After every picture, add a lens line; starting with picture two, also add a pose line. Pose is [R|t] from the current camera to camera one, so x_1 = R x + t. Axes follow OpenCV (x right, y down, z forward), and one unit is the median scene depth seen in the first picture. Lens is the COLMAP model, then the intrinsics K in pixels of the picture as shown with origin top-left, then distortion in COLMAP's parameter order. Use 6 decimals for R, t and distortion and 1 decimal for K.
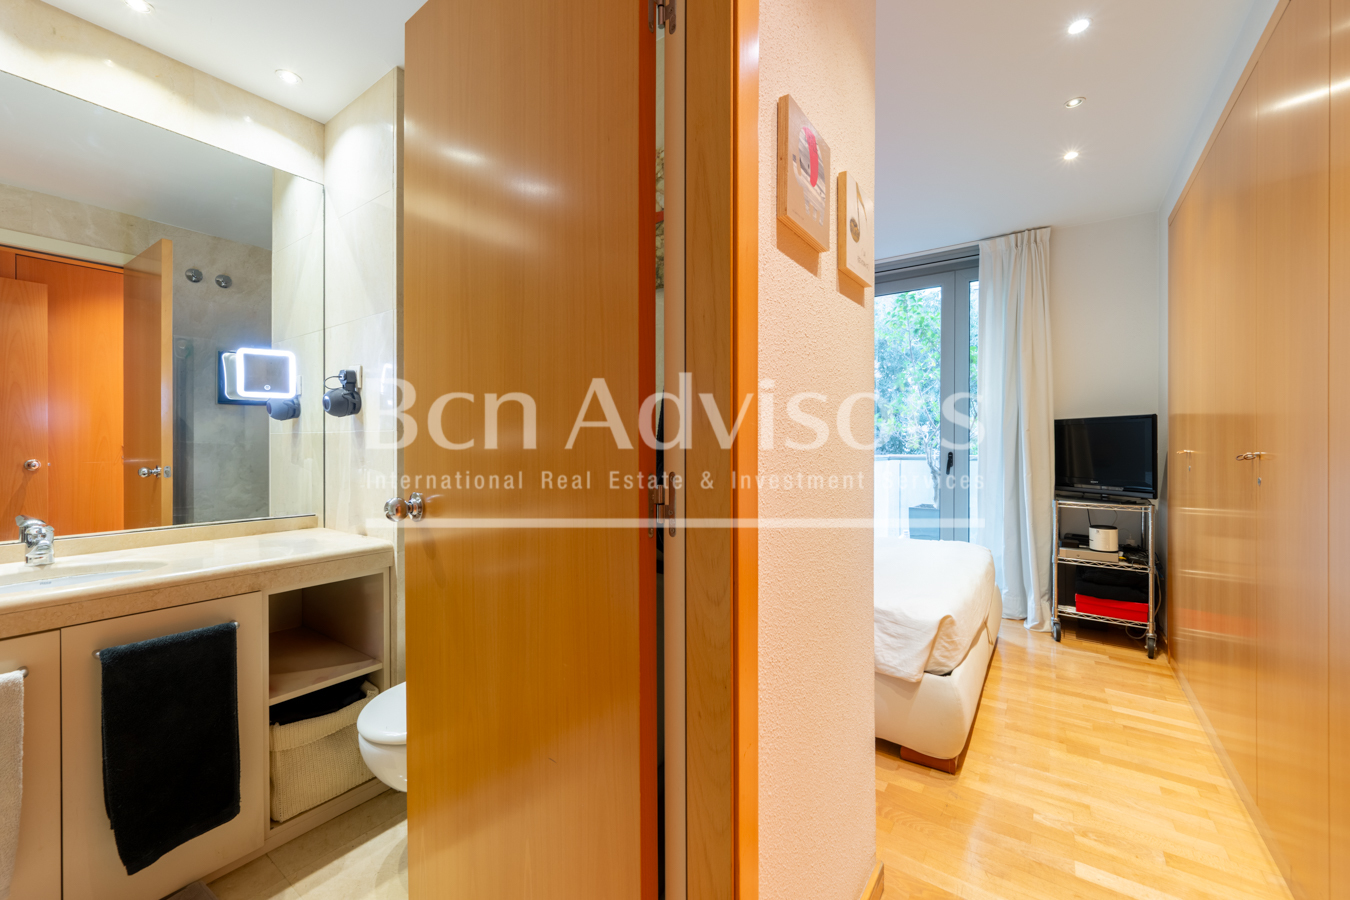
lens RADIAL K [[538.1, 0, 673.2], [0, 538.1, 446.2], [0, 0, 1]] dist [-0.002406, 0.000776]
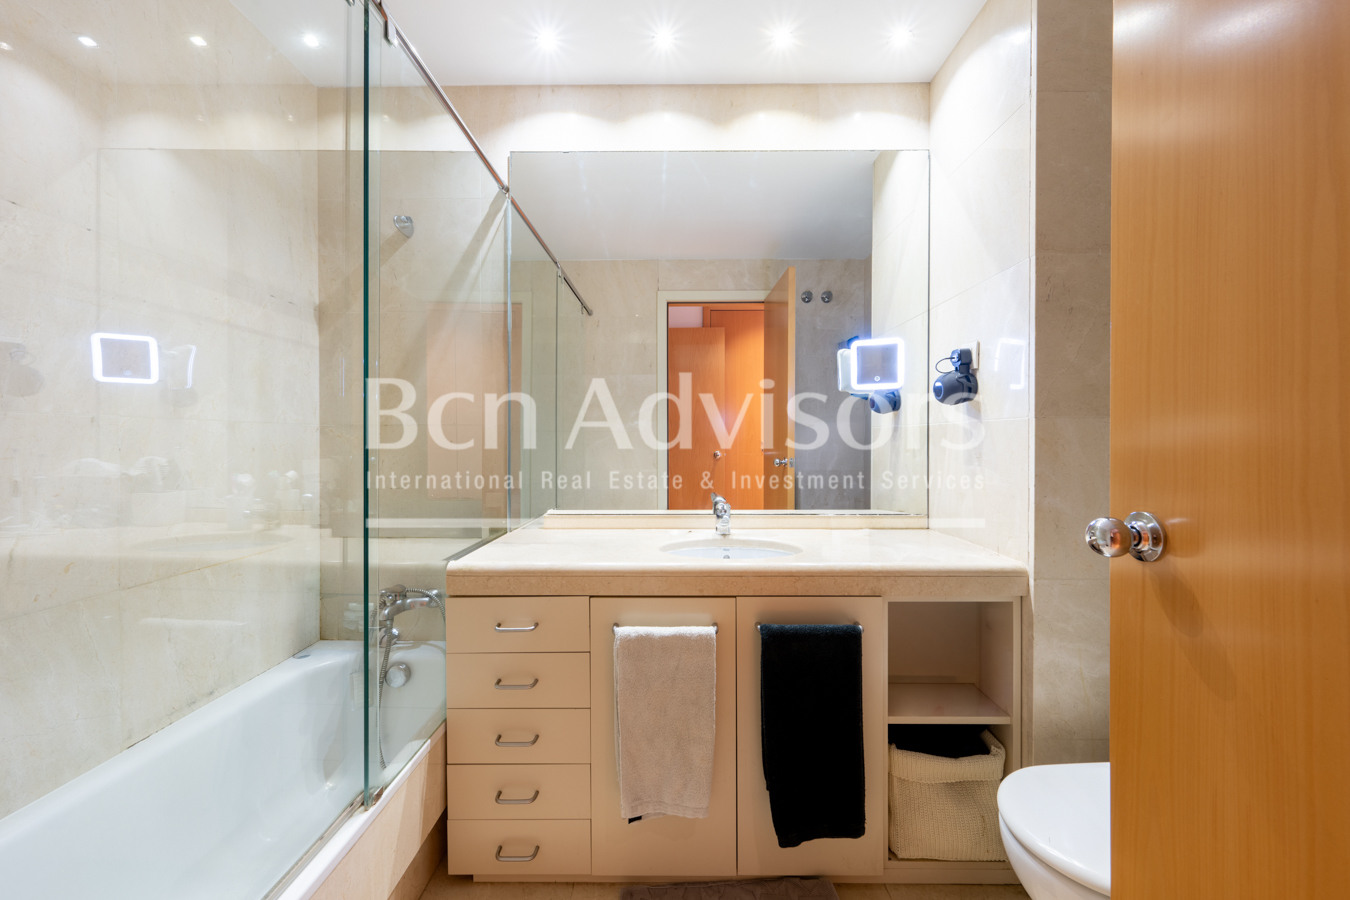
lens RADIAL K [[538.1, 0, 673.2], [0, 538.1, 446.2], [0, 0, 1]] dist [-0.002406, 0.000776]
pose [[0.578613, 0.006283, -0.815578, -0.192715], [-0.001929, 0.999978, 0.006335, 0.007146], [0.815600, -0.002093, 0.578612, 0.153569]]
